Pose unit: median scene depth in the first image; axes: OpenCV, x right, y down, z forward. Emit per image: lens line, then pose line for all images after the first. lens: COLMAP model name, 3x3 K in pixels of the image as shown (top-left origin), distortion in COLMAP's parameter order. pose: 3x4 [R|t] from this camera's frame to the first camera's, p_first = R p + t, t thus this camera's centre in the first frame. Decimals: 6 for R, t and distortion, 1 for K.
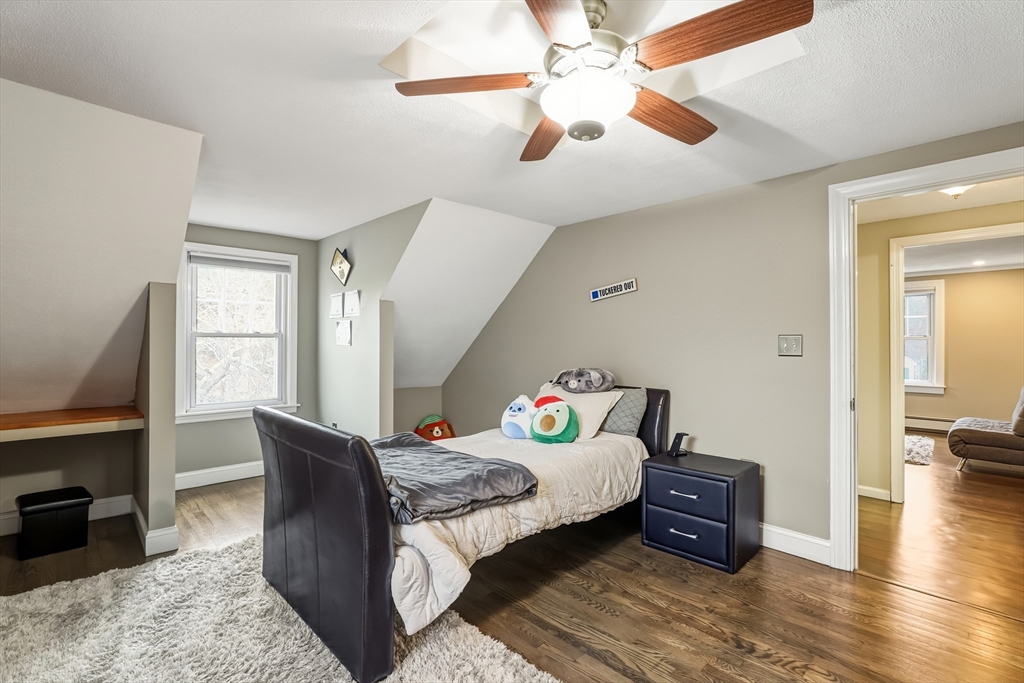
lens RADIAL K [[469.8, 0, 512.0], [0, 469.8, 341.5], [0, 0, 1]] dist [-0.005627, 0.002166]
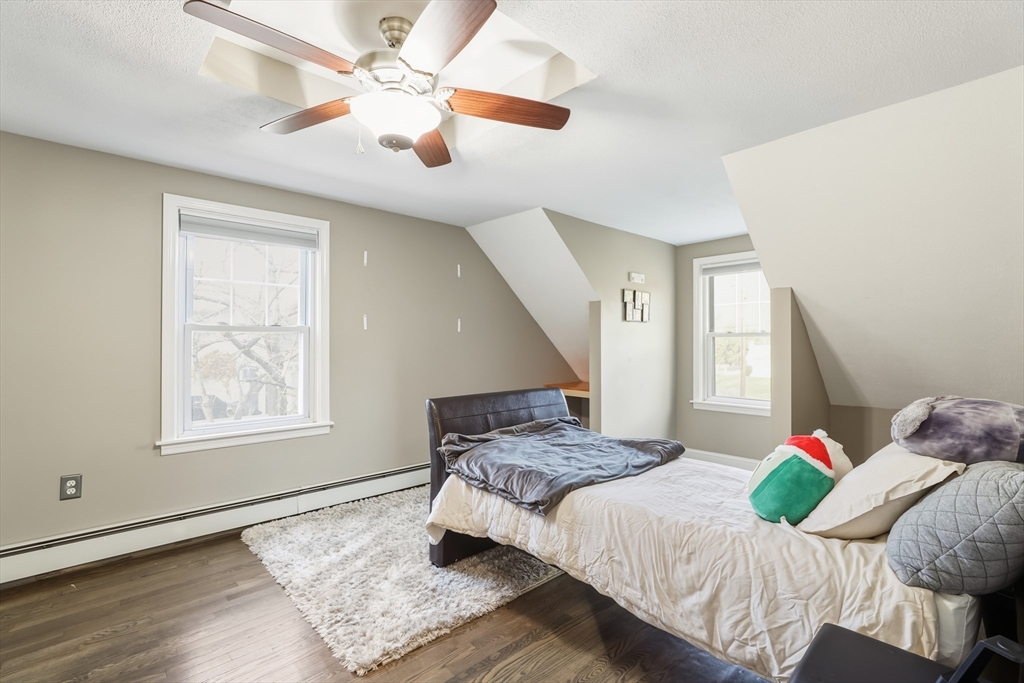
lens RADIAL K [[469.8, 0, 511.9], [0, 469.8, 341.0], [0, 0, 1]] dist [-0.005627, 0.002166]
pose [[-0.020467, -0.004884, -0.999779, 0.878309], [0.002141, 0.999986, -0.004929, 0.008866], [0.999788, -0.002242, -0.020456, 0.921338]]
